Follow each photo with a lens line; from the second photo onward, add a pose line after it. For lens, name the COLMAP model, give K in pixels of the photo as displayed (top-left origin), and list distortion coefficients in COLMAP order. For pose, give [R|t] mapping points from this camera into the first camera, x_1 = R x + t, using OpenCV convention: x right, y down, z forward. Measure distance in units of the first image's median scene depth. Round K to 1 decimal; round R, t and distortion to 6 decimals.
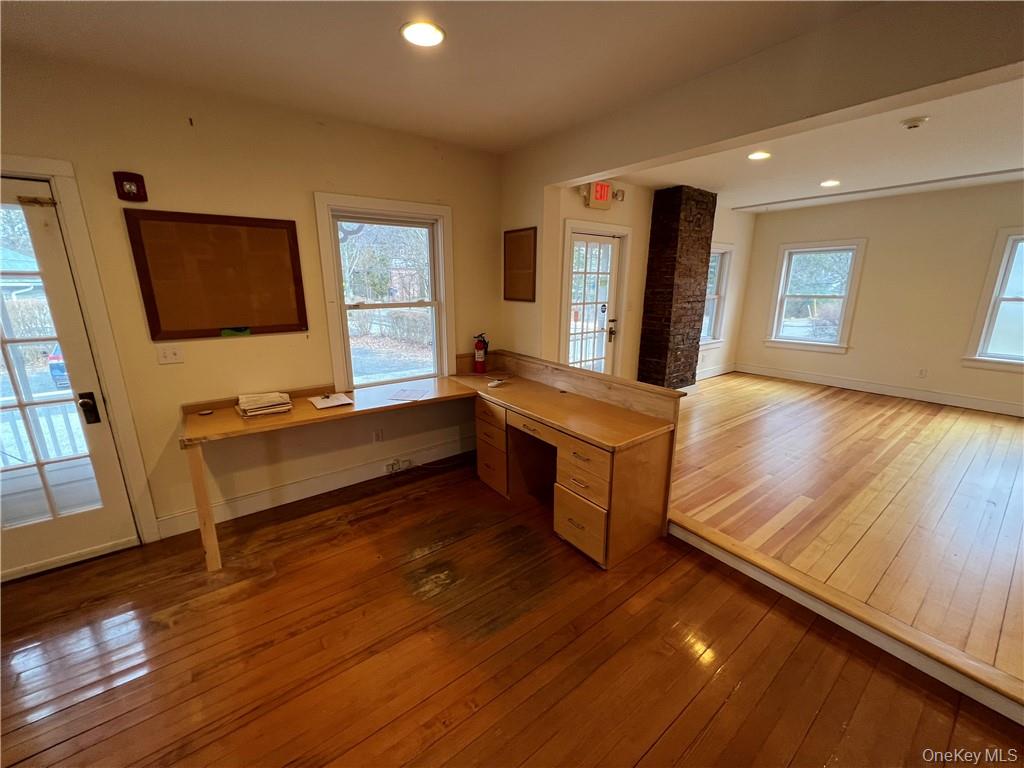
lens RADIAL K [[408.3, 0, 511.1], [0, 408.3, 381.8], [0, 0, 1]] dist [-0.001334, -0.000293]
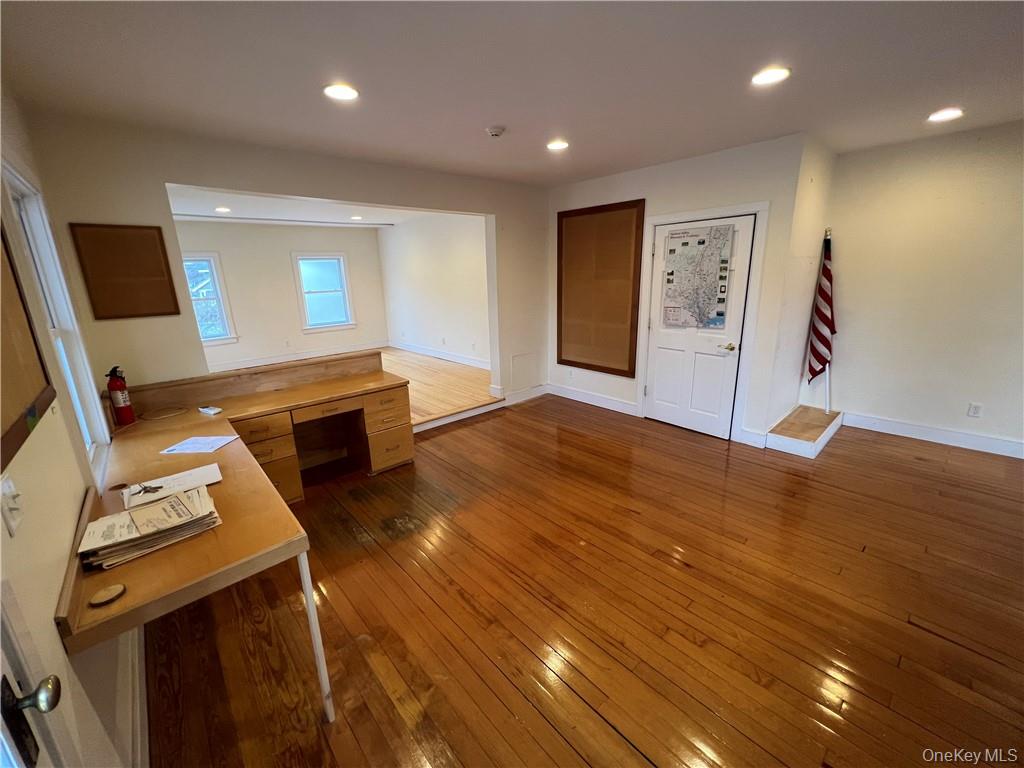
lens RADIAL K [[408.3, 0, 511.1], [0, 408.3, 381.8], [0, 0, 1]] dist [-0.001334, -0.000293]
pose [[-0.093085, -0.250857, 0.963538, -0.801459], [0.269061, 0.925397, 0.266920, -0.097583], [-0.958614, 0.284097, -0.018645, 0.358073]]
